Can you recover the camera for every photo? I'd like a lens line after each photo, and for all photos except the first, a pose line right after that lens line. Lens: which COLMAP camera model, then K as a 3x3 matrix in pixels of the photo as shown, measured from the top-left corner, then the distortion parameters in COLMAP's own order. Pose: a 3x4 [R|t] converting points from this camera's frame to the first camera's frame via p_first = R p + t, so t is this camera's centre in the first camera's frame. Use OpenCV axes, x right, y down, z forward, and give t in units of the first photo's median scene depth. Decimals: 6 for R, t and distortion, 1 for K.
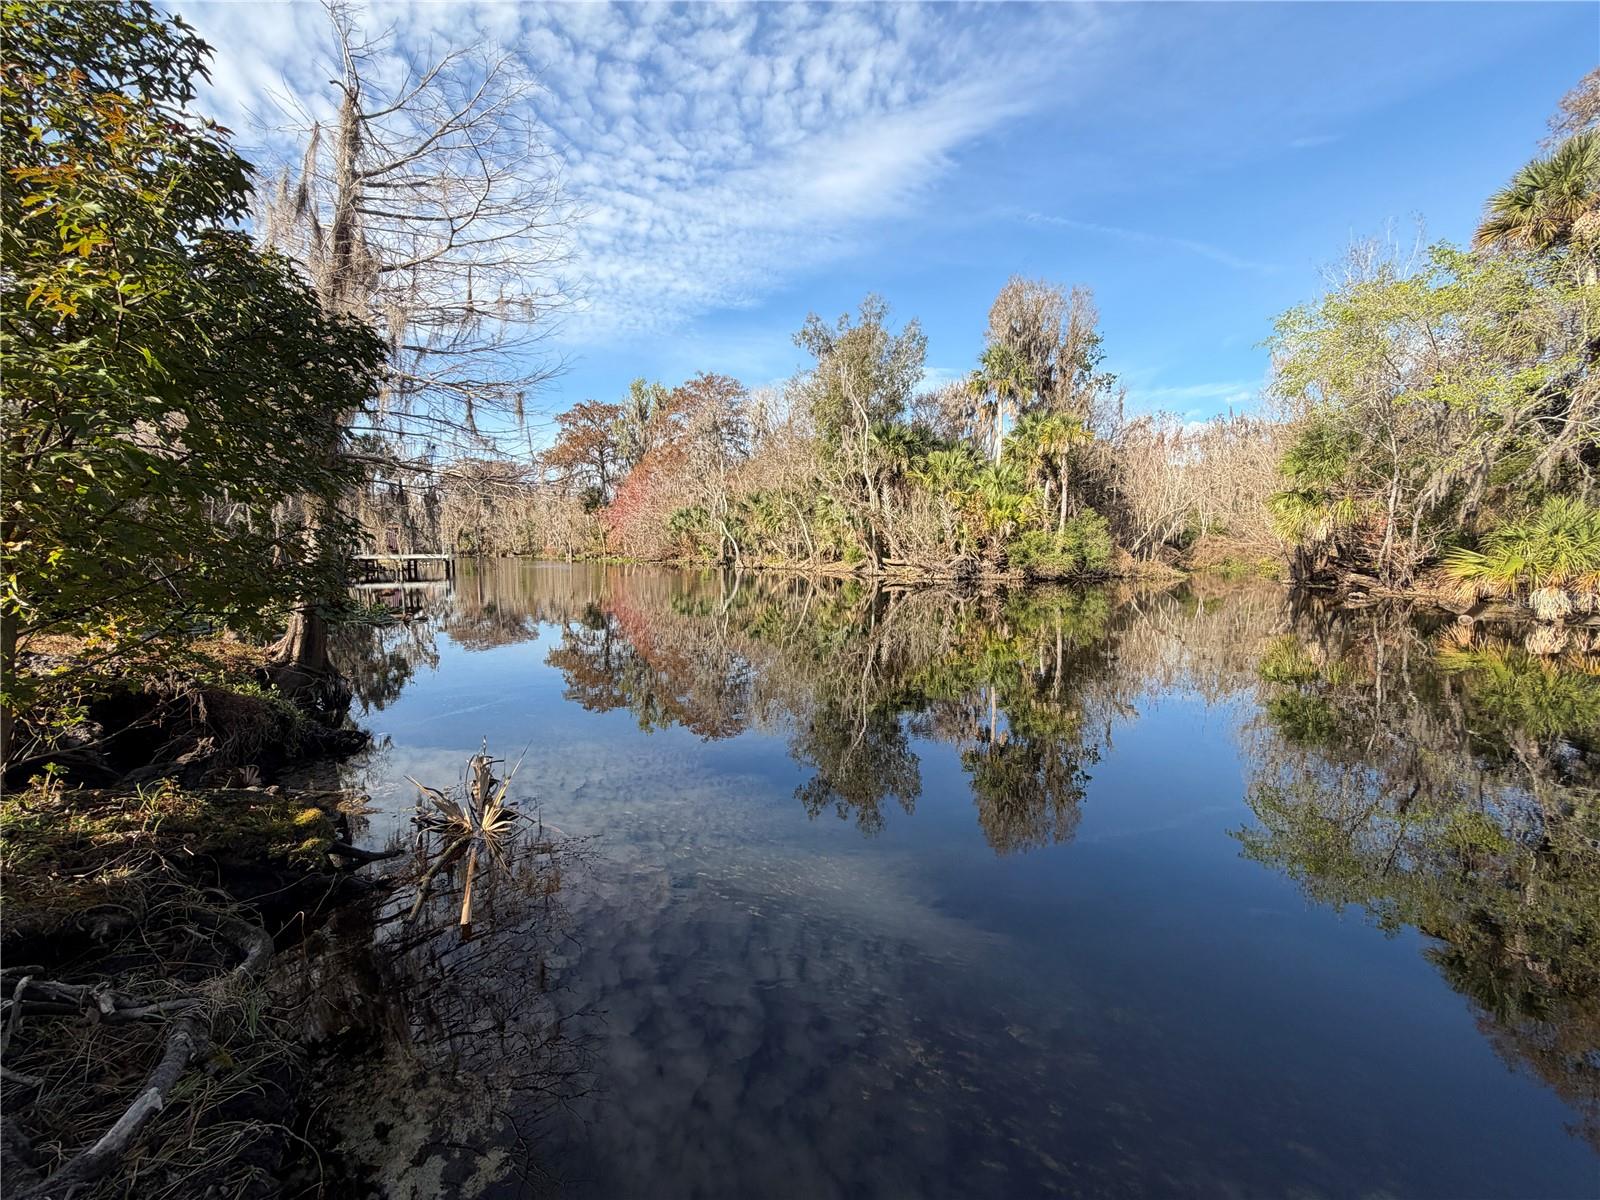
lens RADIAL K [[634.0, 0, 795.9], [0, 634.0, 601.8], [0, 0, 1]] dist [-0.000322, -0.000216]
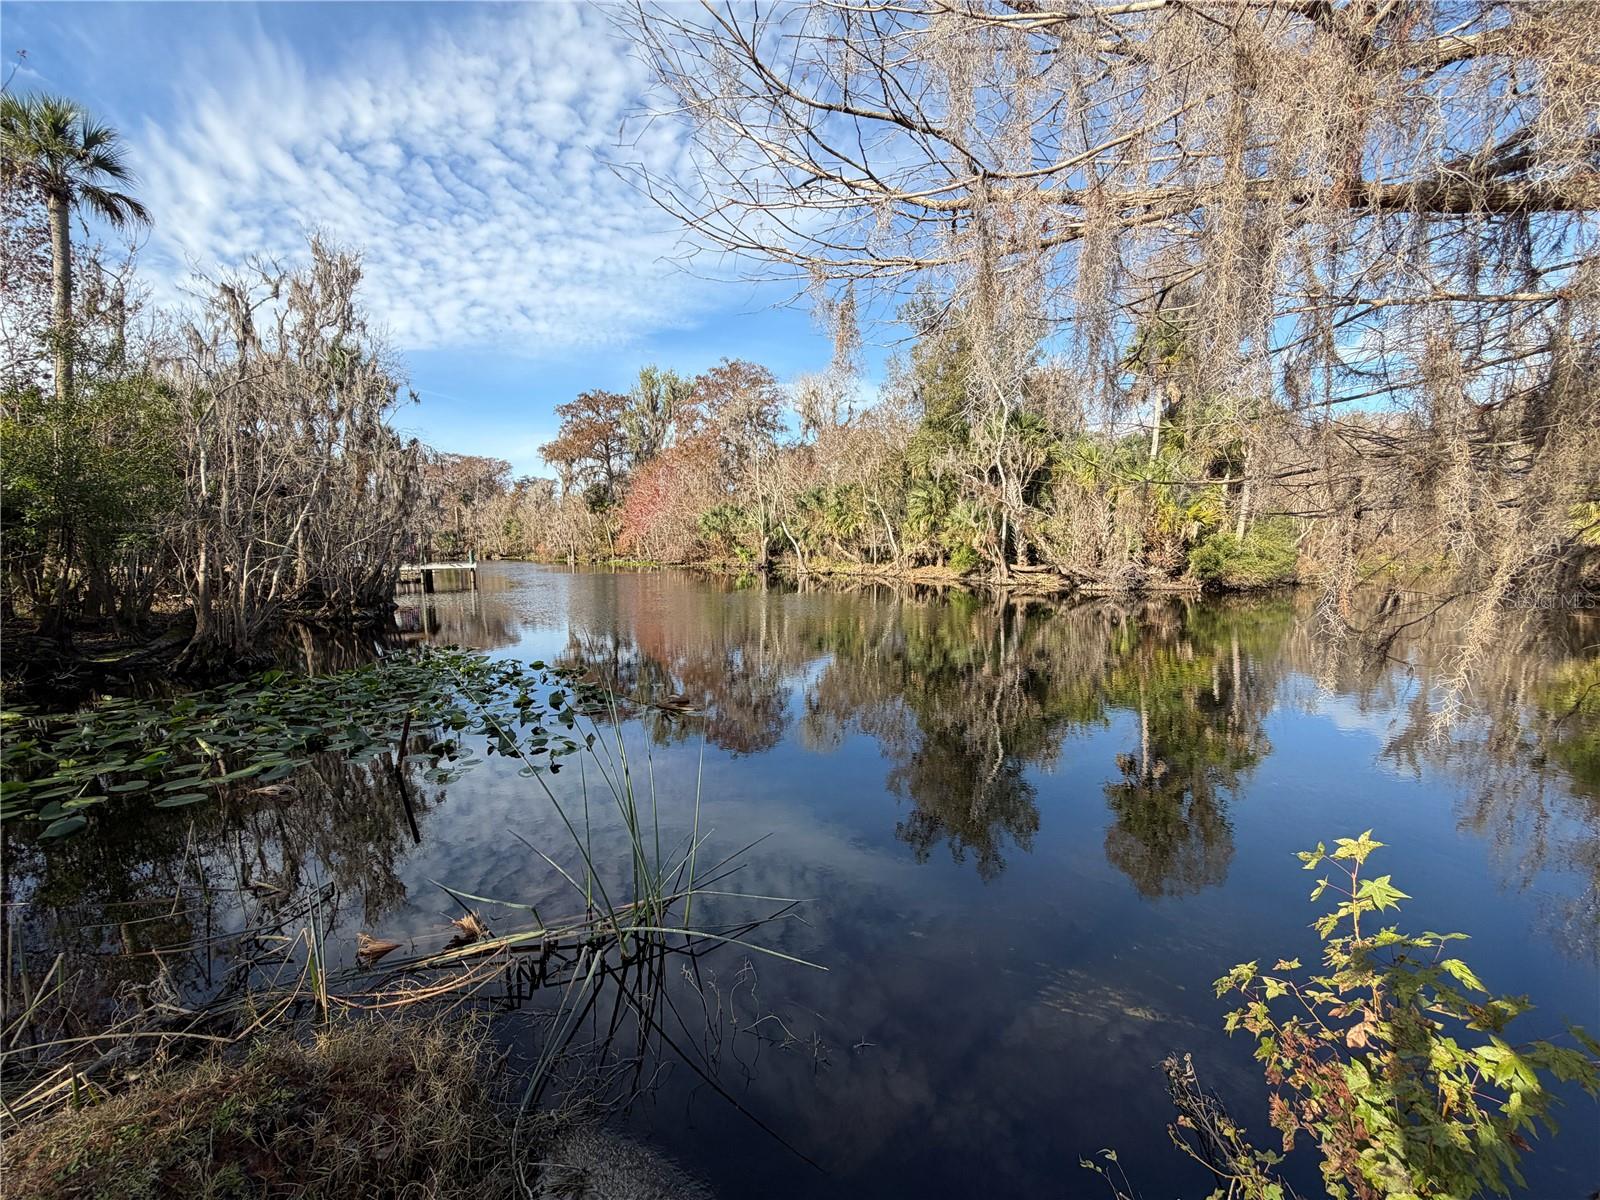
lens RADIAL K [[634.0, 0, 795.9], [0, 634.0, 601.8], [0, 0, 1]] dist [-0.000322, -0.000216]
pose [[0.998685, -0.015014, 0.049017, -0.208892], [0.014667, 0.999865, 0.007419, -0.029852], [-0.049122, -0.006690, 0.998770, 0.154063]]
